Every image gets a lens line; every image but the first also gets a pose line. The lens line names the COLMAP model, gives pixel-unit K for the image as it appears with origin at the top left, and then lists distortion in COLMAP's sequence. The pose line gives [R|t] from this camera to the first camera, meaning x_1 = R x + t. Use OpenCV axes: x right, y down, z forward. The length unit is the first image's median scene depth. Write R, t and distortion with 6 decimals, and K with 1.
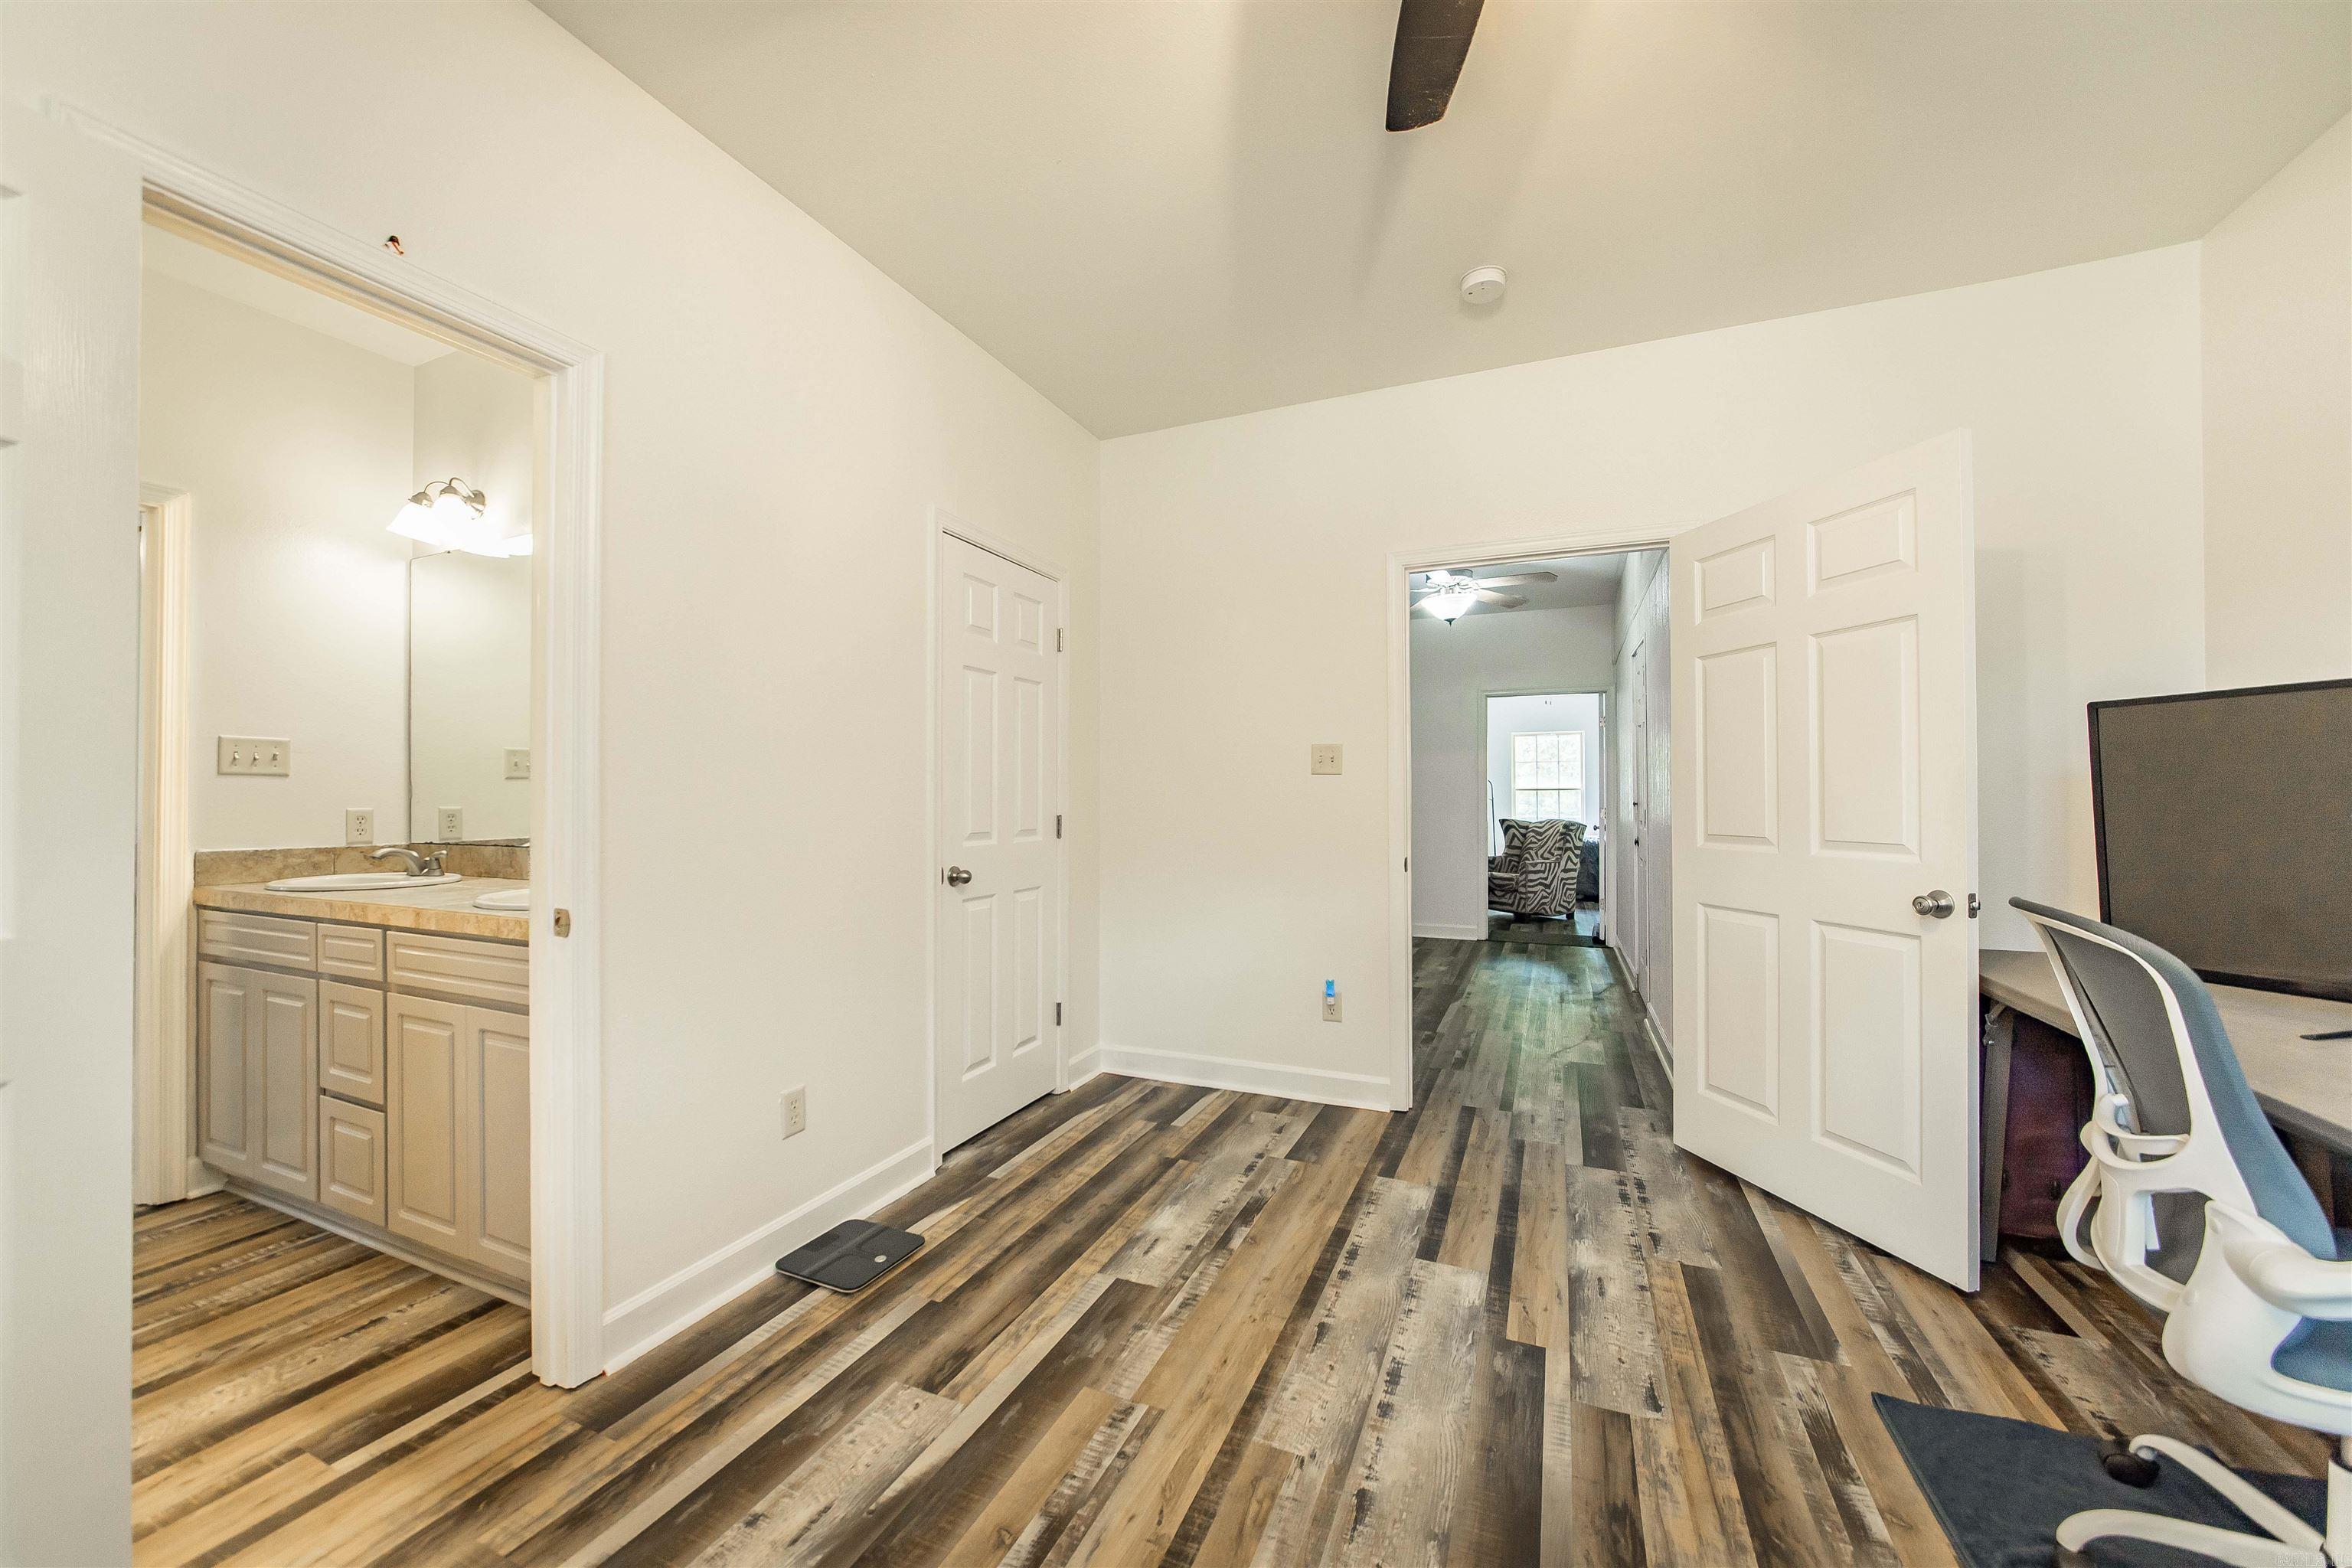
lens RADIAL K [[851.8, 0, 1158.4], [0, 851.8, 792.2], [0, 0, 1]] dist [-0.002488, 0.000762]
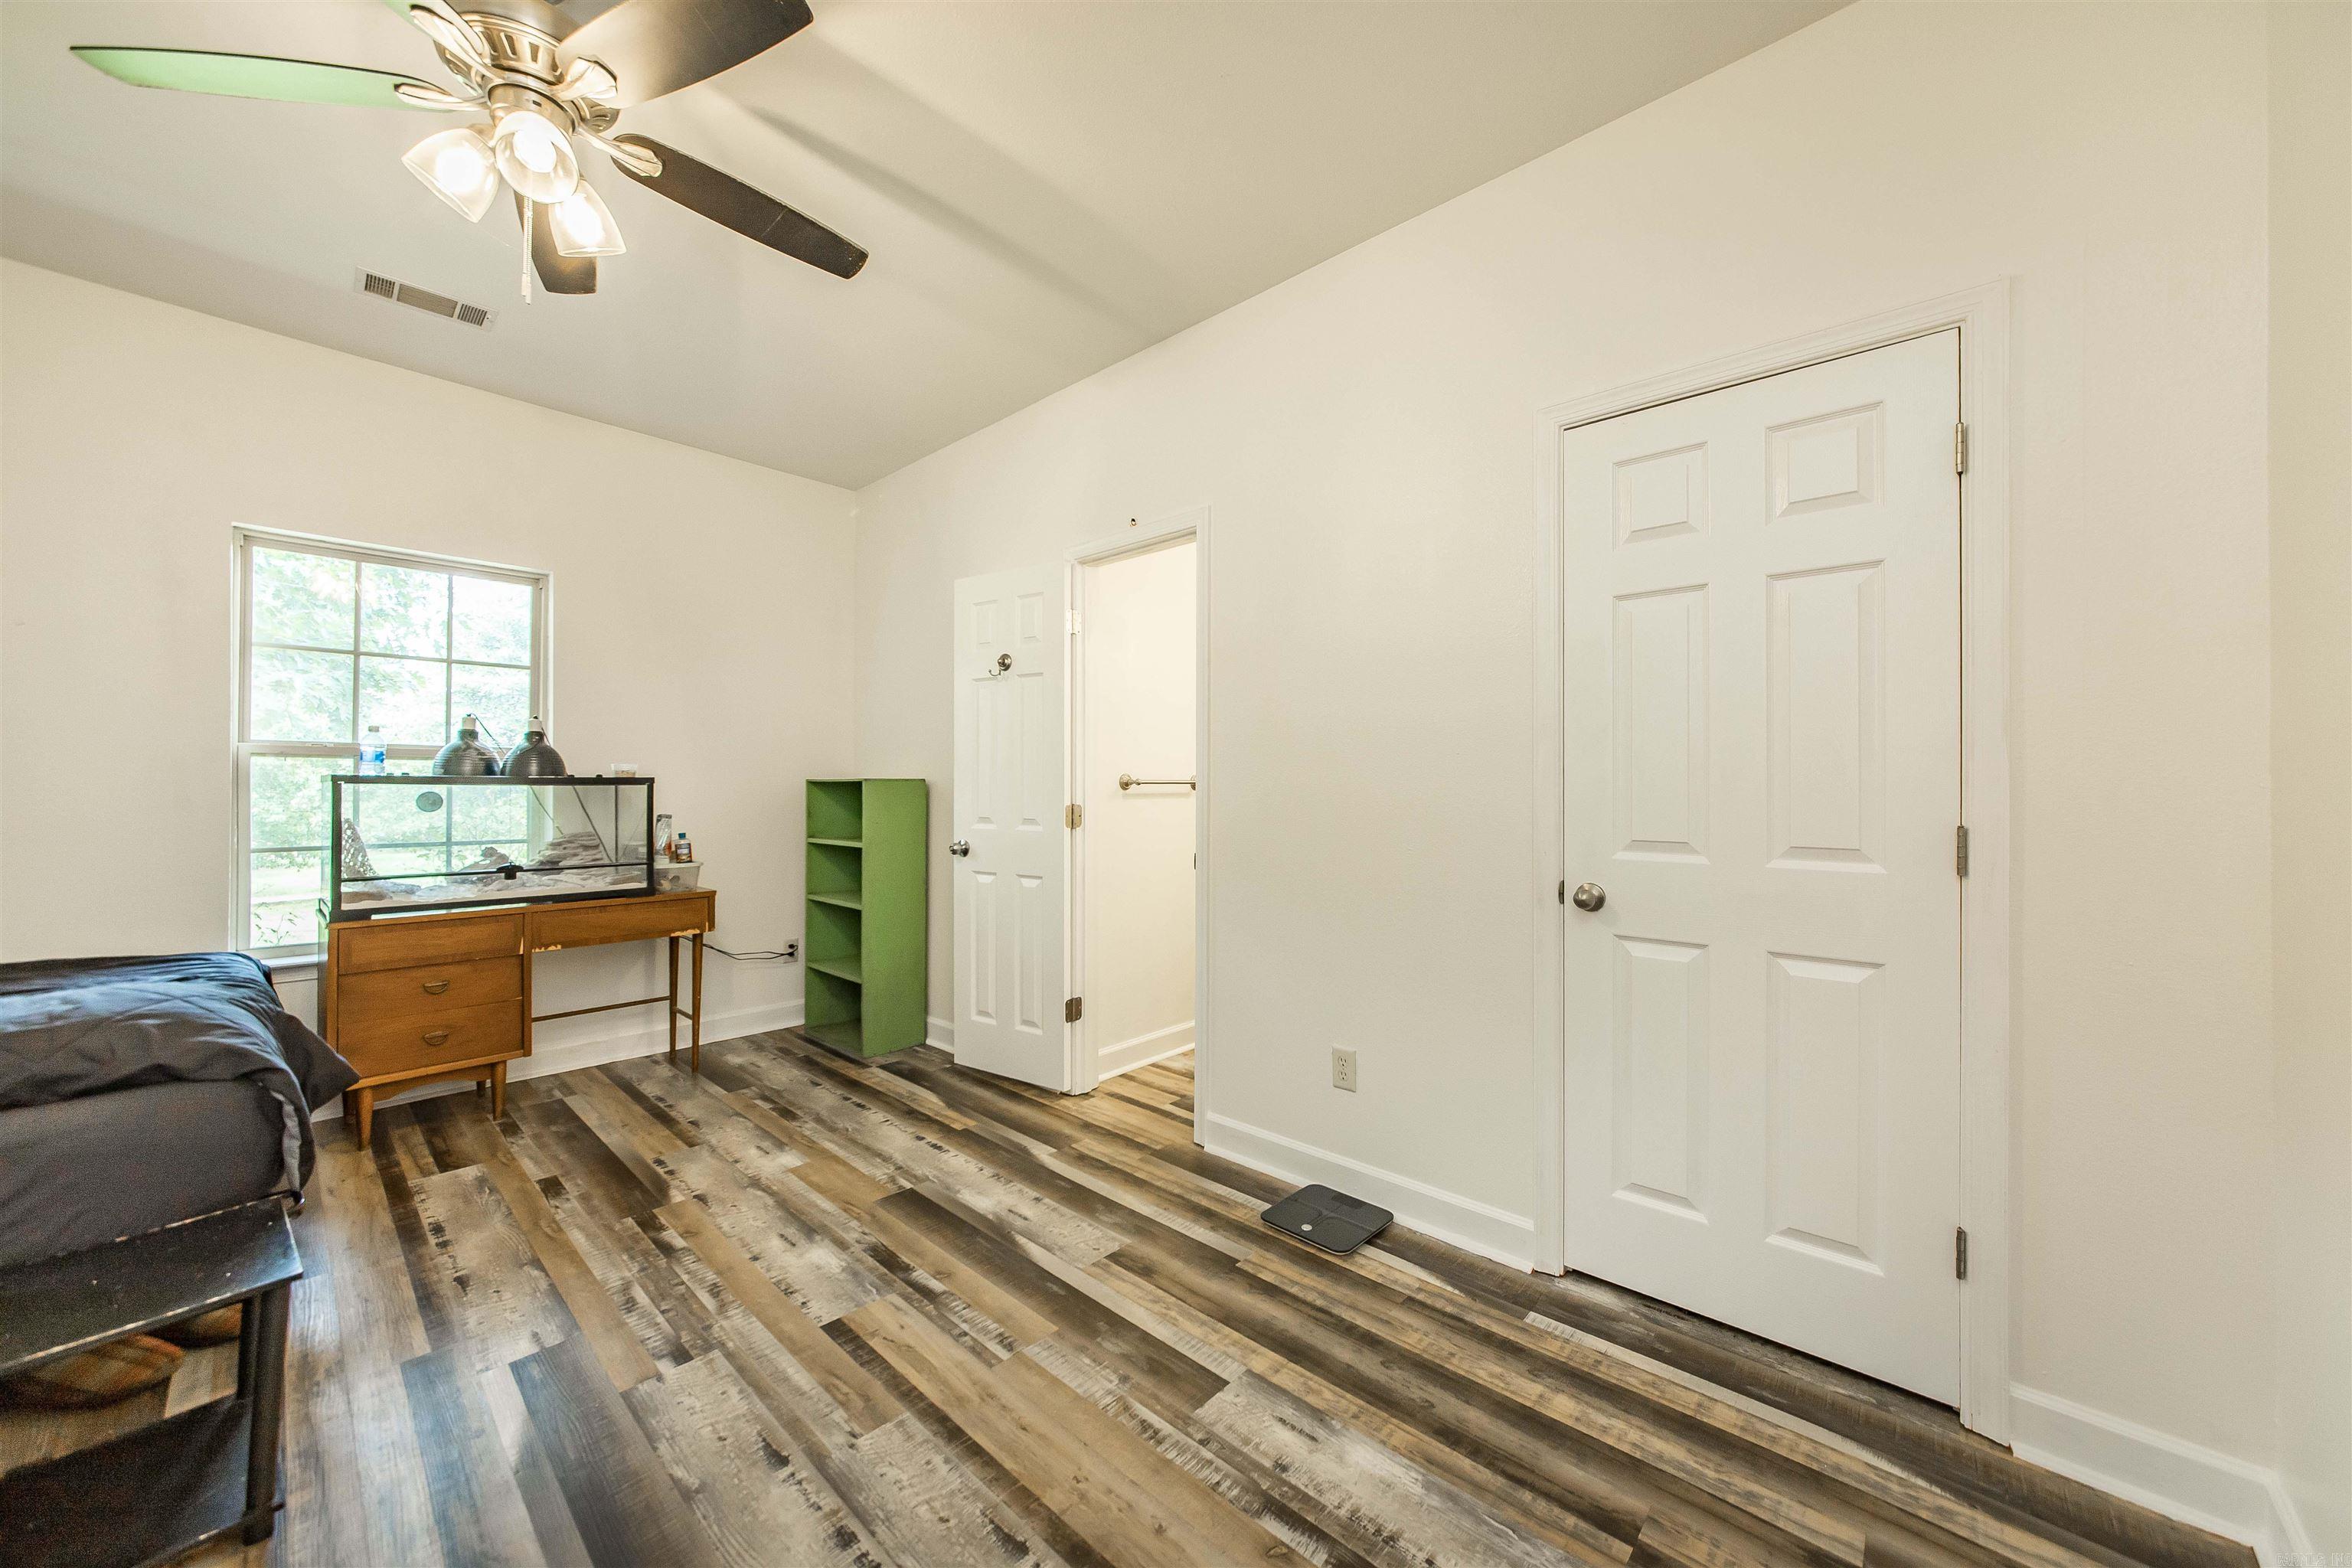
lens RADIAL K [[851.8, 0, 1193.2], [0, 851.8, 776.4], [0, 0, 1]] dist [-0.002488, 0.000762]
pose [[-0.286377, -0.010903, -0.958055, 0.872963], [0.002458, 0.999924, -0.012114, 0.008850], [0.958114, -0.005824, -0.286328, 1.419127]]
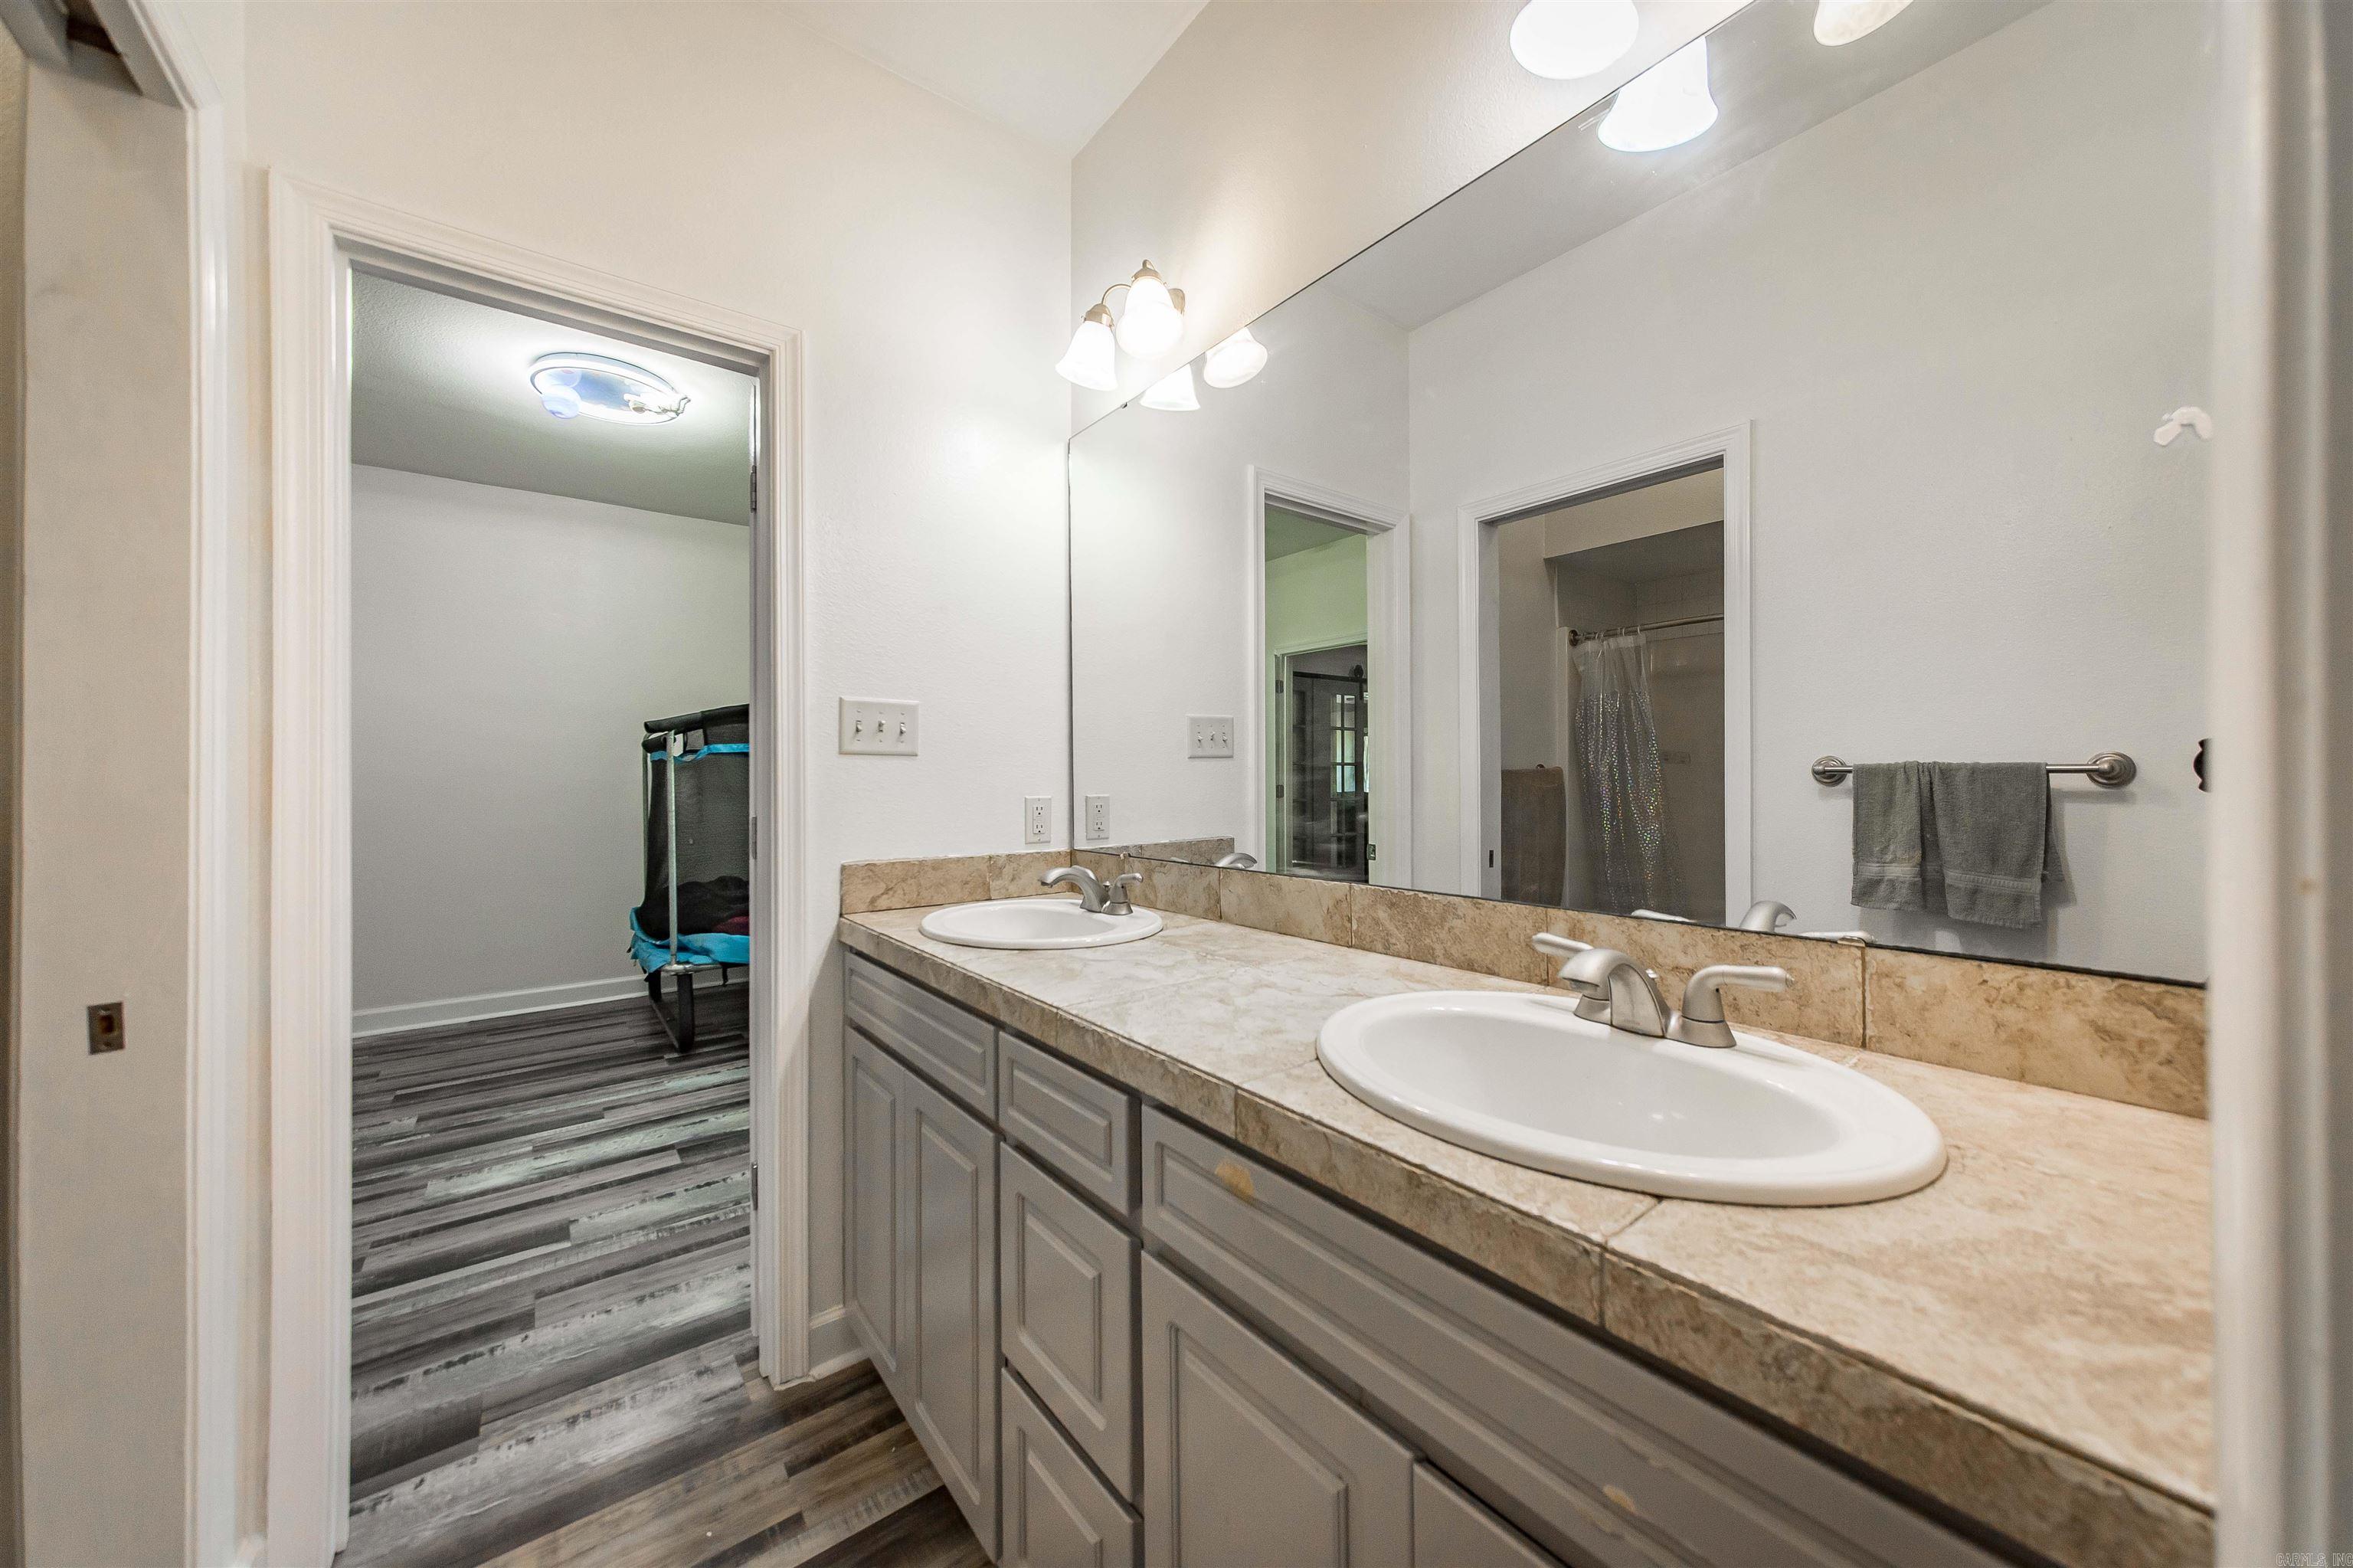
lens RADIAL K [[852.2, 0, 1188.0], [0, 852.2, 781.4], [0, 0, 1]] dist [-0.002488, 0.000762]
pose [[0.882992, -0.000544, -0.469388, -0.817851], [0.000144, 1.000000, -0.000888, 0.005146], [0.469388, 0.000716, 0.882992, 0.756652]]
